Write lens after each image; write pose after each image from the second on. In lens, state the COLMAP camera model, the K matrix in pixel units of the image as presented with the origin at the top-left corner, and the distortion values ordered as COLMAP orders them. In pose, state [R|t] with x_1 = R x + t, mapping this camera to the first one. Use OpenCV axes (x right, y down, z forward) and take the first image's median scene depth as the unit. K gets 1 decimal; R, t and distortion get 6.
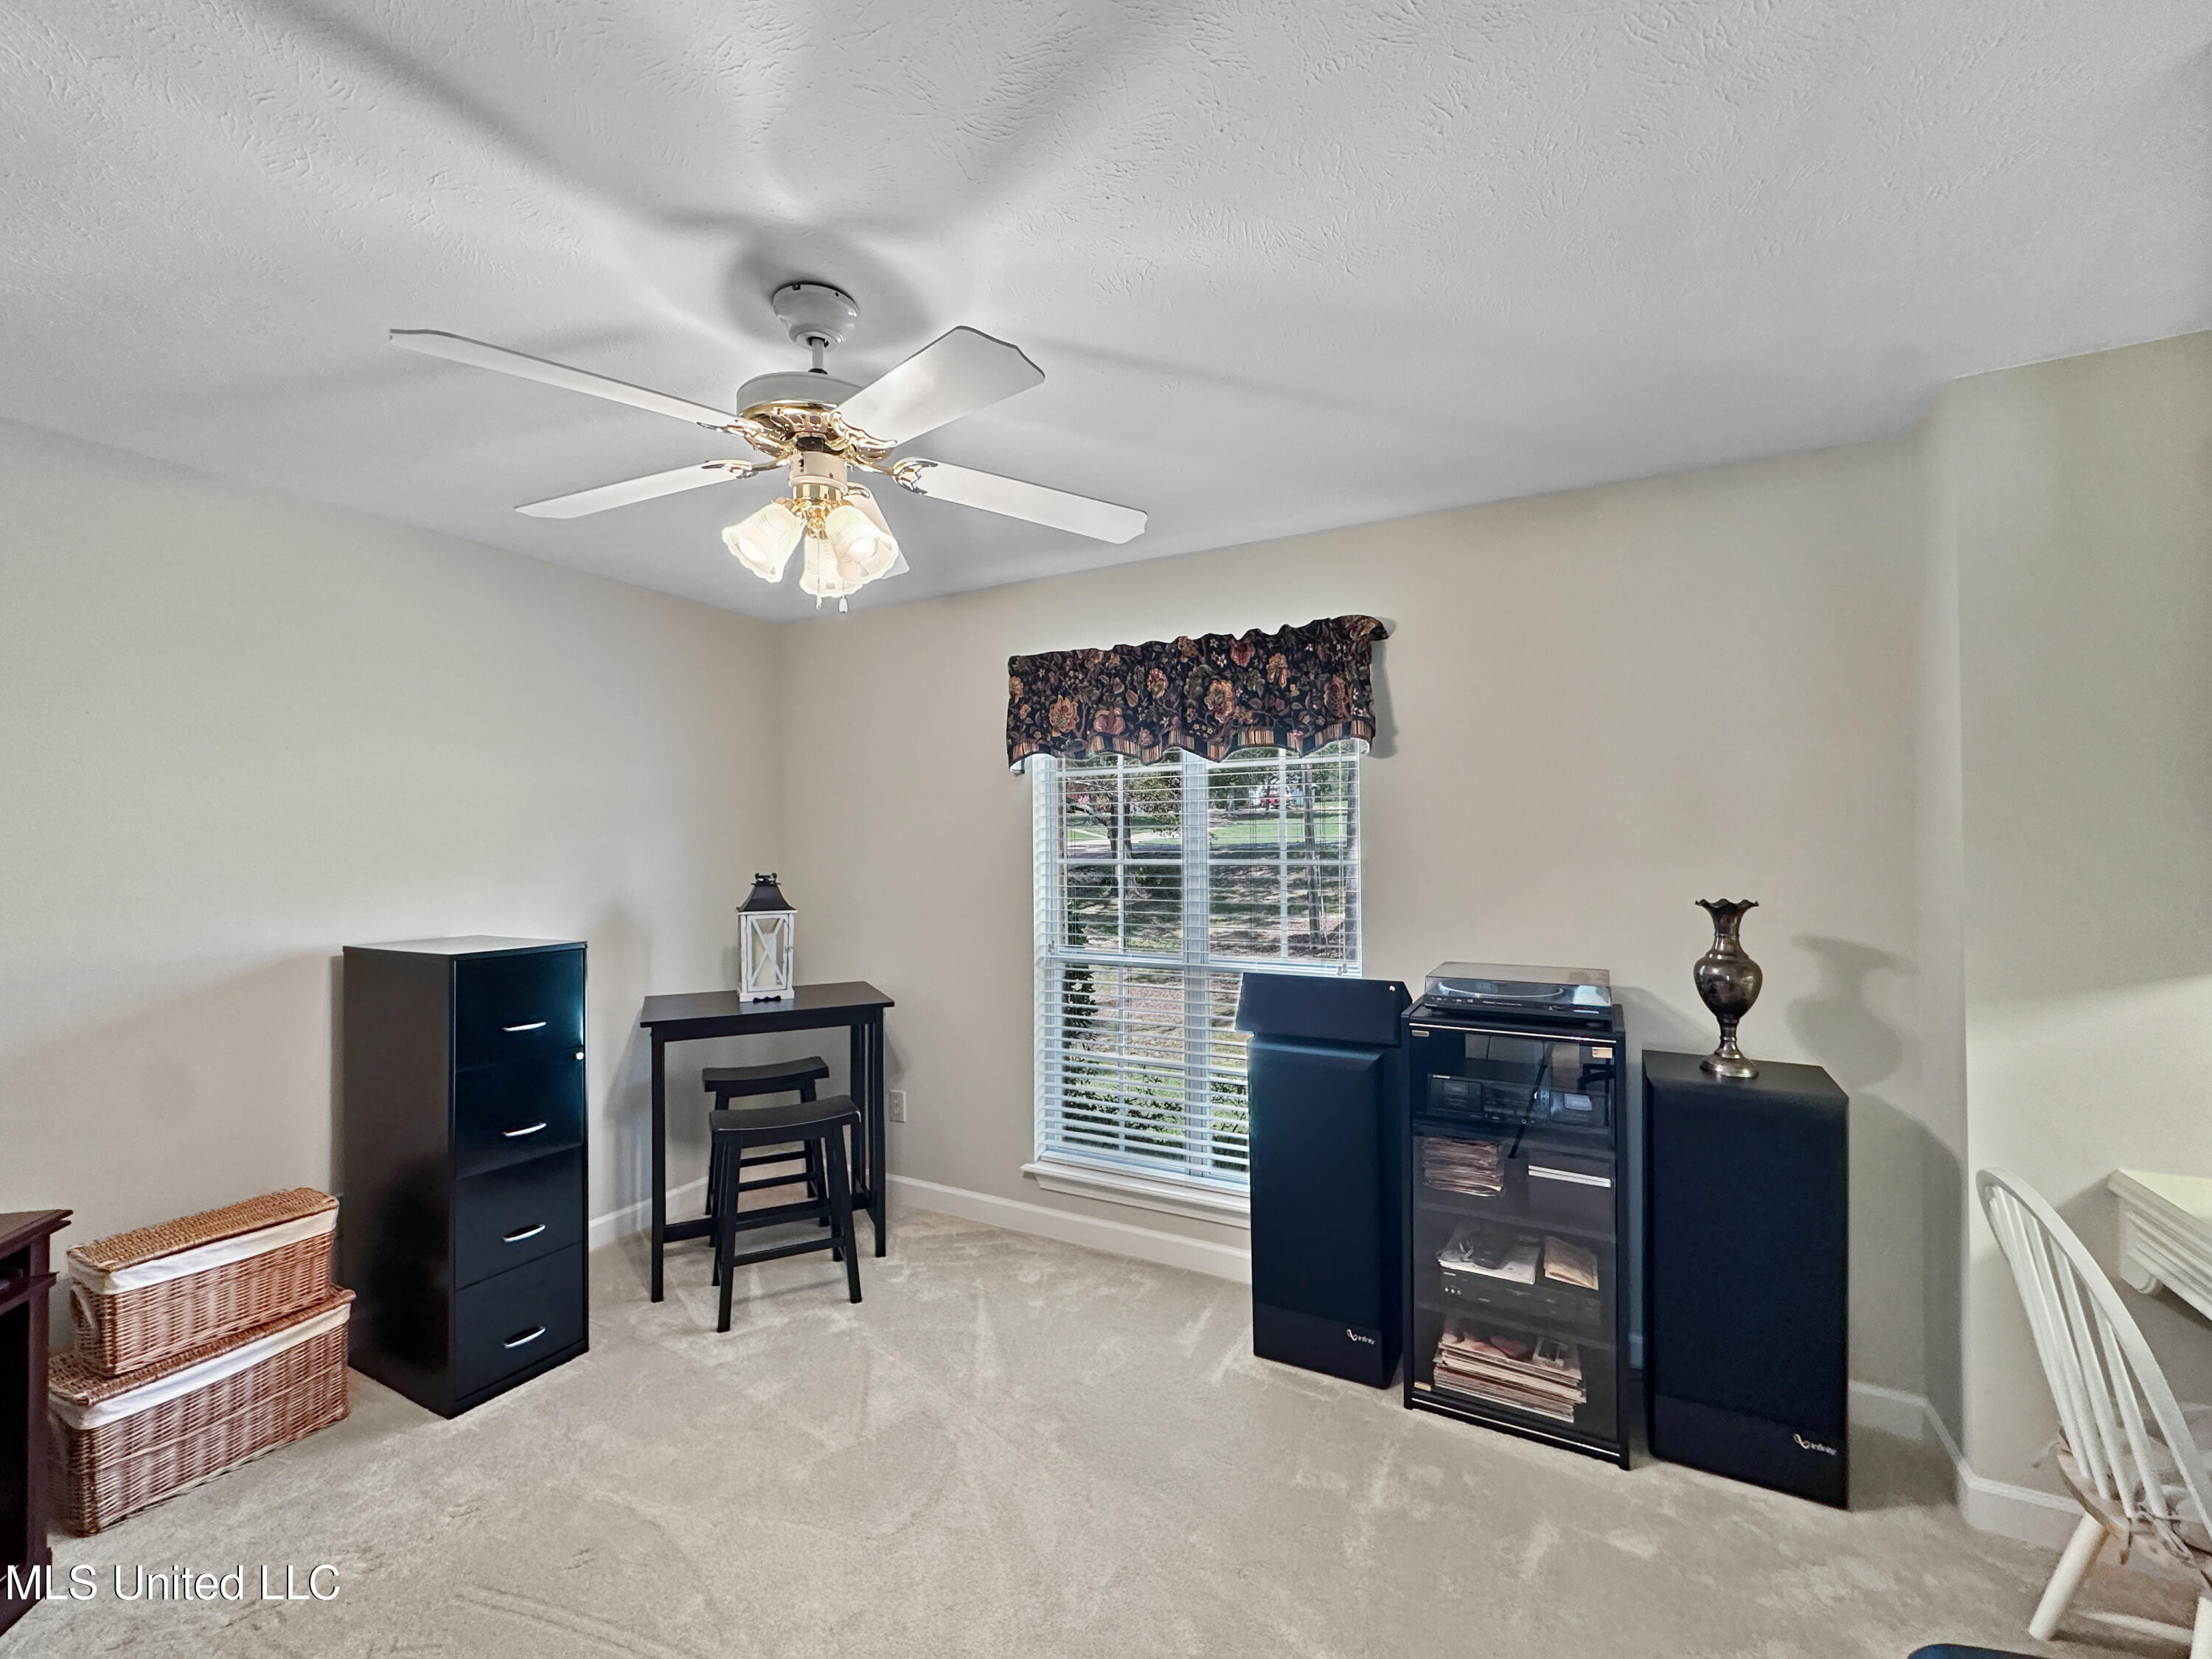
lens RADIAL K [[912.2, 0, 1118.2], [0, 912.2, 843.9], [0, 0, 1]] dist [0.001978, 0.000287]
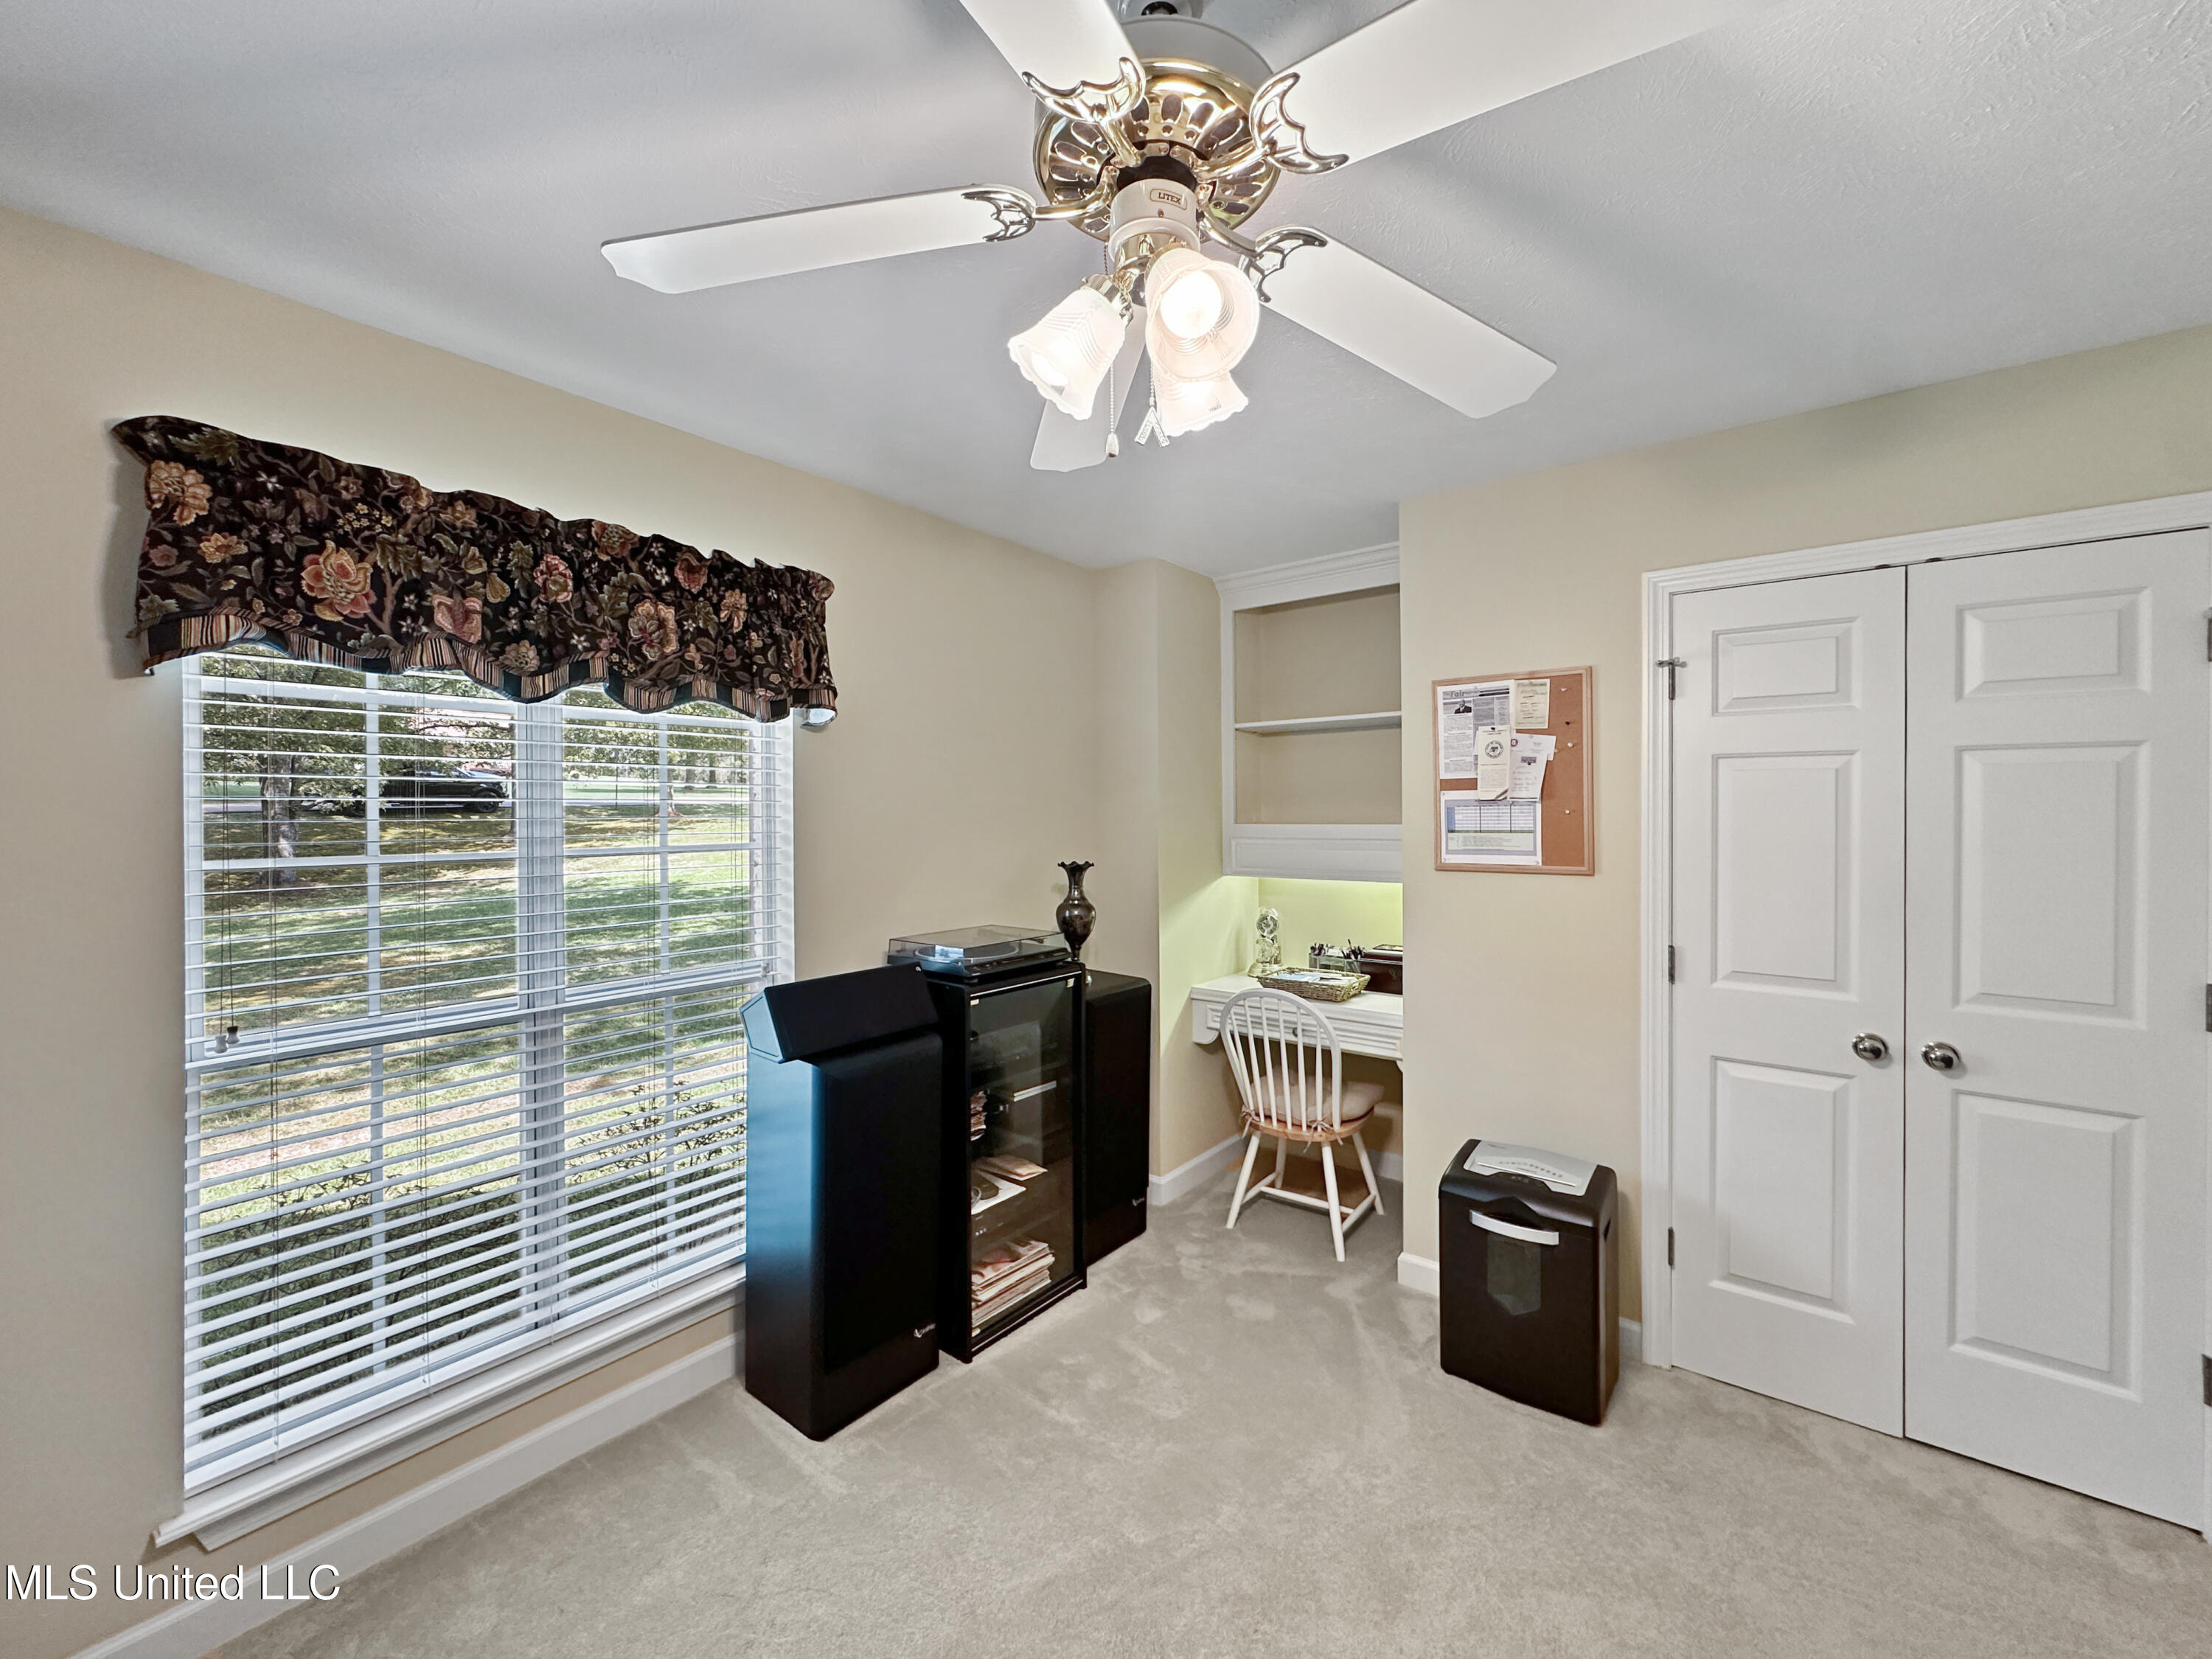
lens RADIAL K [[912.2, 0, 1118.1], [0, 912.2, 814.2], [0, 0, 1]] dist [0.001978, 0.000287]
pose [[0.165753, 0.001749, 0.986166, -0.565427], [0.001084, 0.999998, -0.001955, -0.008266], [-0.986167, 0.001393, 0.165751, 0.537170]]
